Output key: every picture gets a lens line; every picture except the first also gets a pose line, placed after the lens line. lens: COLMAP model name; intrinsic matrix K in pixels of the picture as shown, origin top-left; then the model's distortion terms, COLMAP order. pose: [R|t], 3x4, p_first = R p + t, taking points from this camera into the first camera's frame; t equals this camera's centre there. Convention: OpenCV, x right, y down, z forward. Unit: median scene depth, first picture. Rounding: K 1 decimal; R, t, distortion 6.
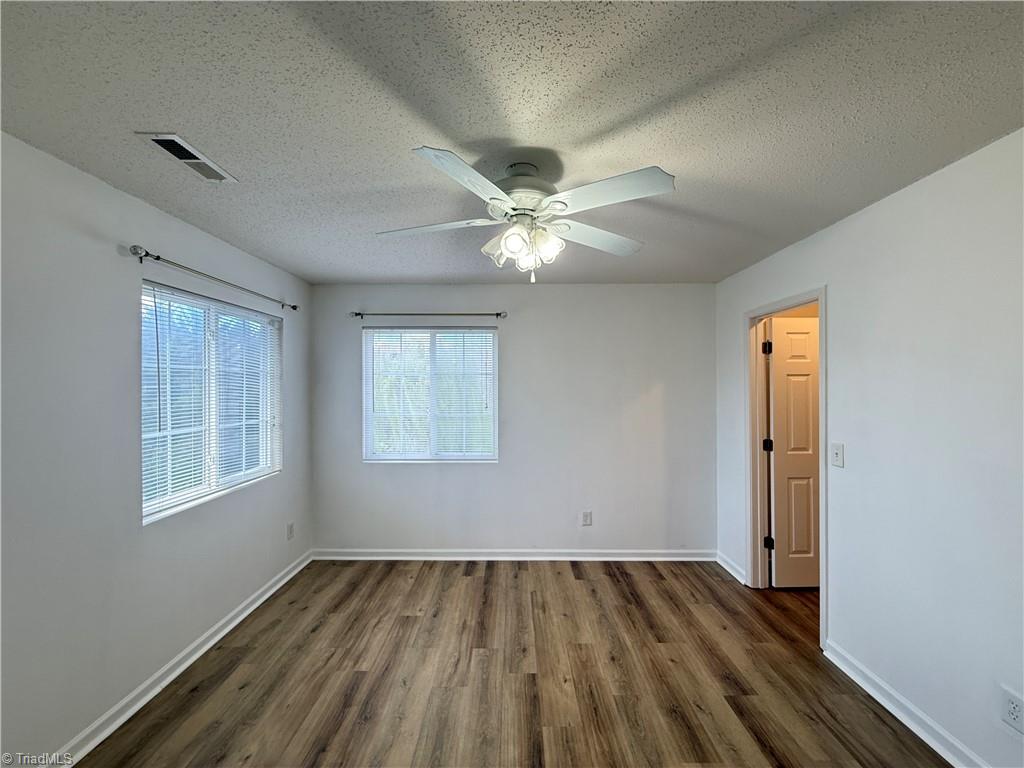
lens RADIAL K [[406.7, 0, 515.2], [0, 406.7, 385.8], [0, 0, 1]] dist [0.001958, -0.000873]
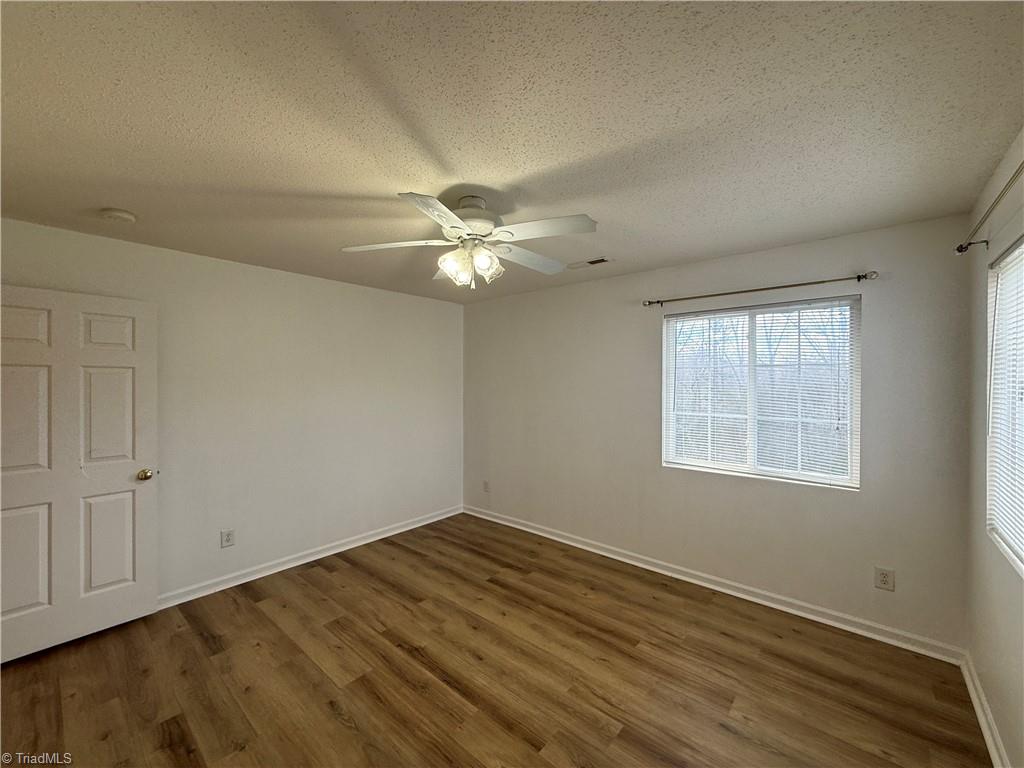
lens RADIAL K [[406.7, 0, 515.8], [0, 406.7, 383.8], [0, 0, 1]] dist [0.001958, -0.000873]
pose [[-0.649839, 0.004715, -0.760057, 0.659613], [0.001963, 0.999988, 0.004525, -0.004366], [0.760069, 0.001449, -0.649841, 1.450918]]
